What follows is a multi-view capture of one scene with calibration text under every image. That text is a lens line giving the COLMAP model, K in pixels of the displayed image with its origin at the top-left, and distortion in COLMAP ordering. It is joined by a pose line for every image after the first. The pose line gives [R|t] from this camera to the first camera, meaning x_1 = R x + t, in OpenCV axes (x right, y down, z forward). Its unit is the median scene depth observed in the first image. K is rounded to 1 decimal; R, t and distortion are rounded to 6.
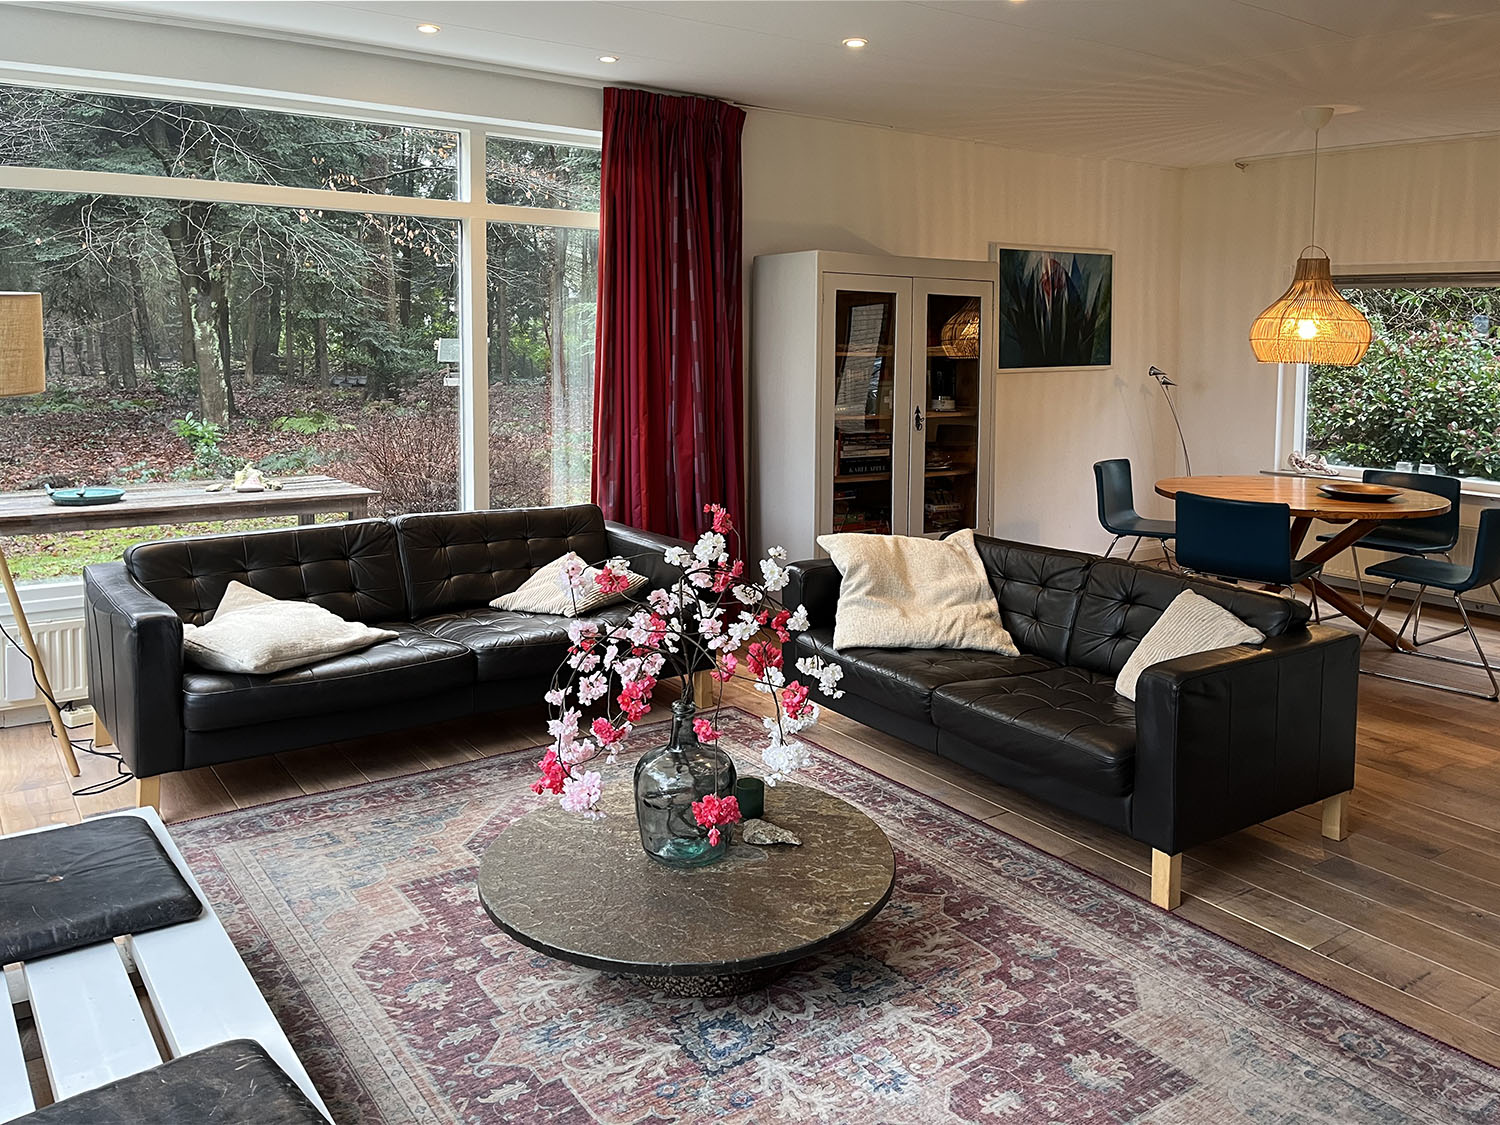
lens RADIAL K [[1247.5, 0, 753.9], [0, 1247.5, 558.3], [0, 0, 1]] dist [0.026743, -0.025186]
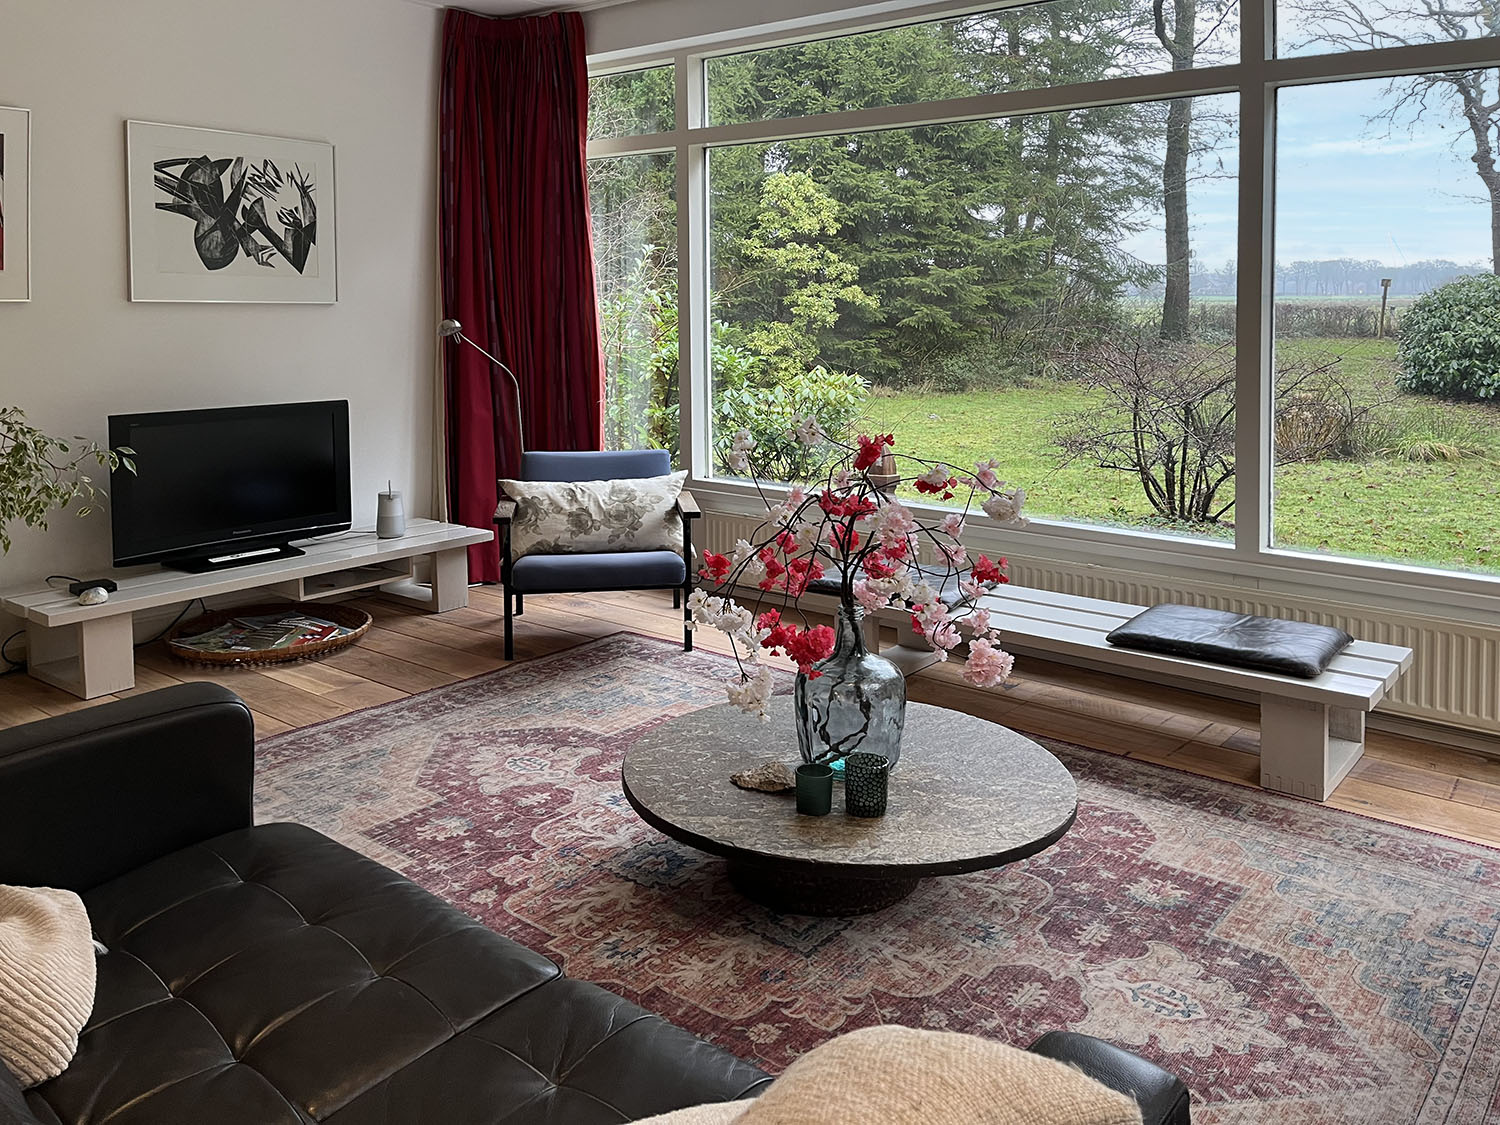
lens RADIAL K [[1247.5, 0, 753.8], [0, 1247.5, 560.0], [0, 0, 1]] dist [0.026743, -0.025186]
pose [[-0.967654, 0.034610, -0.249895, 0.232583], [-0.062713, 0.926452, 0.371151, -0.231944], [0.244361, 0.374818, -0.894315, 1.693319]]
